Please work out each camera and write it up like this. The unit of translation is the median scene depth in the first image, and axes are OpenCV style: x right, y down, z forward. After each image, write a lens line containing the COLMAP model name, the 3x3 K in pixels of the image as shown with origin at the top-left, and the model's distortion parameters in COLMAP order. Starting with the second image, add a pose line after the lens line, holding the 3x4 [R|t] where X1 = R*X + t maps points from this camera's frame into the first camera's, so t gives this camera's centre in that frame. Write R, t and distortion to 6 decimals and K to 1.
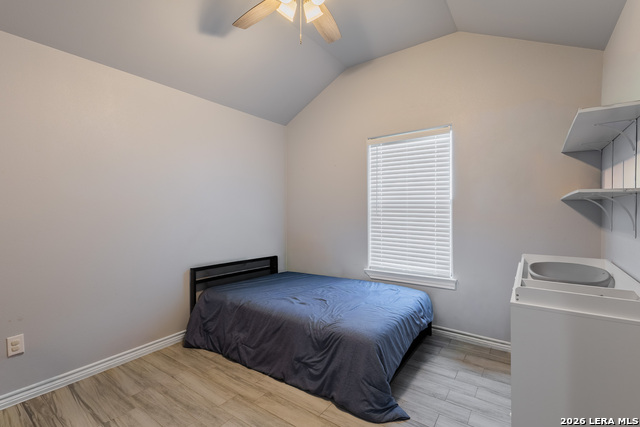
lens RADIAL K [[293.2, 0, 321.1], [0, 293.2, 214.3], [0, 0, 1]] dist [0.008126, -0.001789]
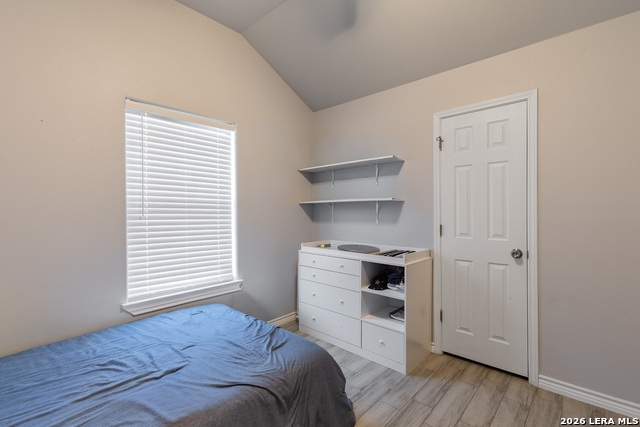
lens RADIAL K [[293.2, 0, 319.8], [0, 293.2, 211.1], [0, 0, 1]] dist [0.008126, -0.001789]
pose [[0.139860, 0.008328, 0.990136, -0.426303], [0.019970, 0.999738, -0.011229, 0.003649], [-0.989970, 0.021343, 0.139657, 0.515930]]
